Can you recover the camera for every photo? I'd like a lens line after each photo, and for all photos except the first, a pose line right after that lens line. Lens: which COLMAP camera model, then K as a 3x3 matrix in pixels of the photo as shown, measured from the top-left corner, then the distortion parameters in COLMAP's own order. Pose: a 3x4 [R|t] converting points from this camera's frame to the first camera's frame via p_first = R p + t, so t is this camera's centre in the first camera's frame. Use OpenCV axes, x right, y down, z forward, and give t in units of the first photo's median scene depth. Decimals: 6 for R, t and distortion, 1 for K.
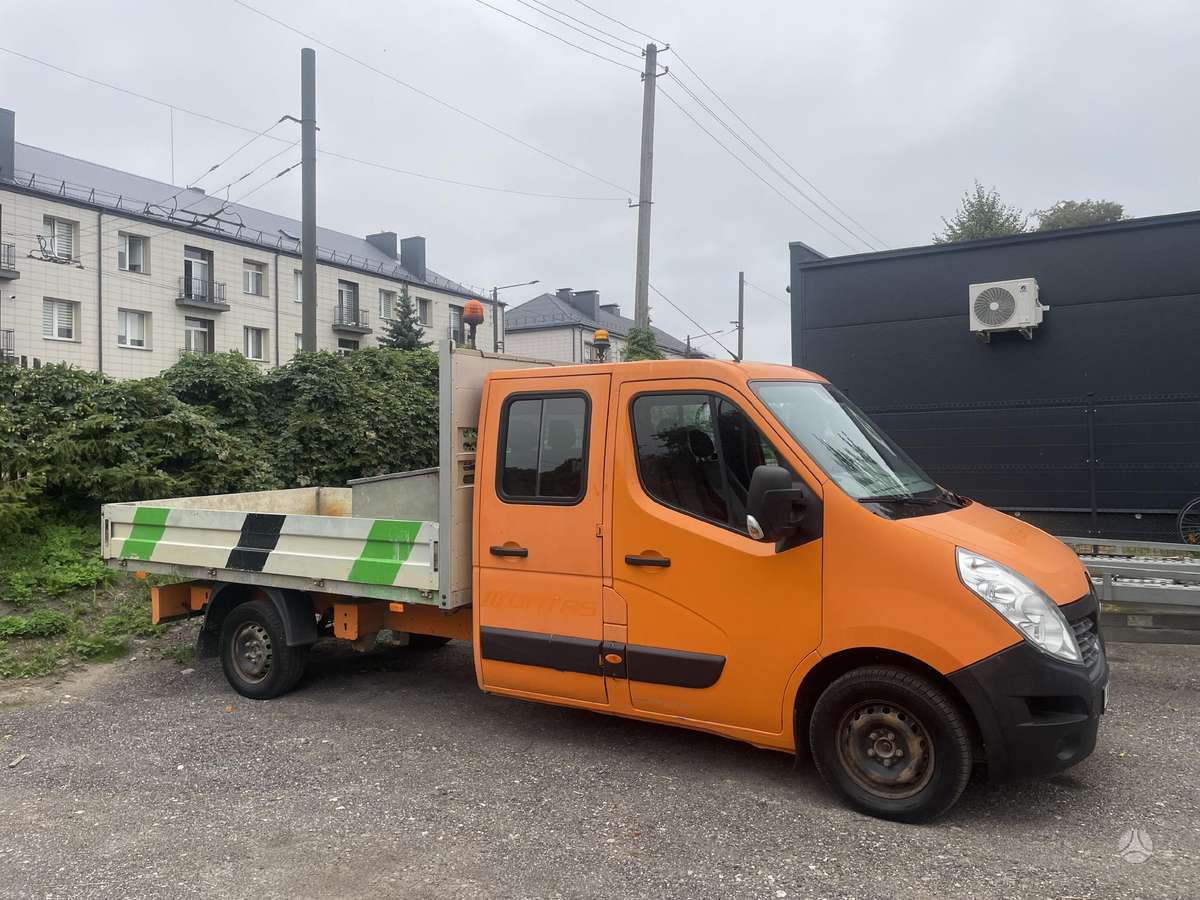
lens RADIAL K [[926.1, 0, 600.0], [0, 926.1, 450.0], [0, 0, 1]] dist [0.110924, -0.146881]
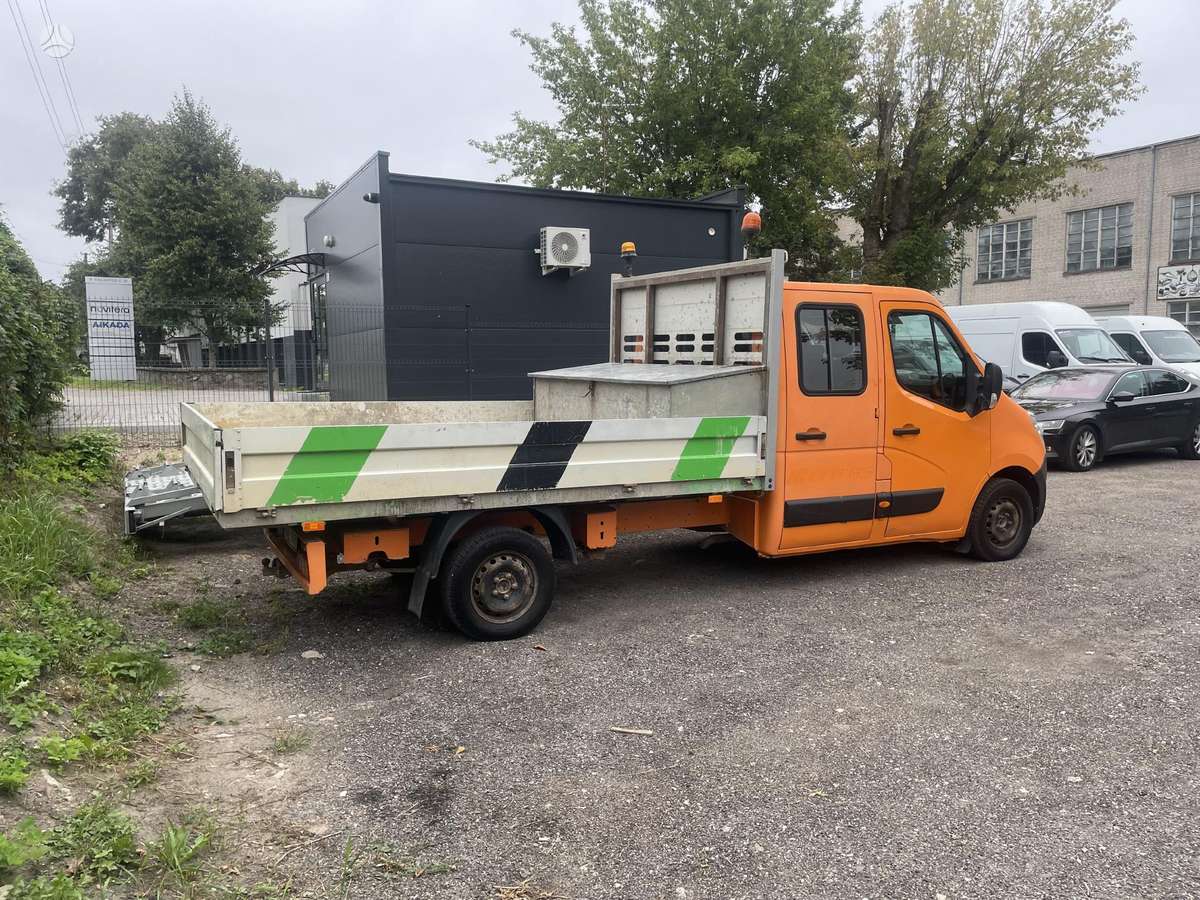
lens RADIAL K [[926.1, 0, 600.0], [0, 926.1, 450.0], [0, 0, 1]] dist [0.110924, -0.146881]
pose [[0.494758, -0.073353, 0.865929, -1.088582], [-0.001873, 0.996339, 0.085470, 0.020177], [-0.869029, -0.043909, 0.492809, 0.536819]]
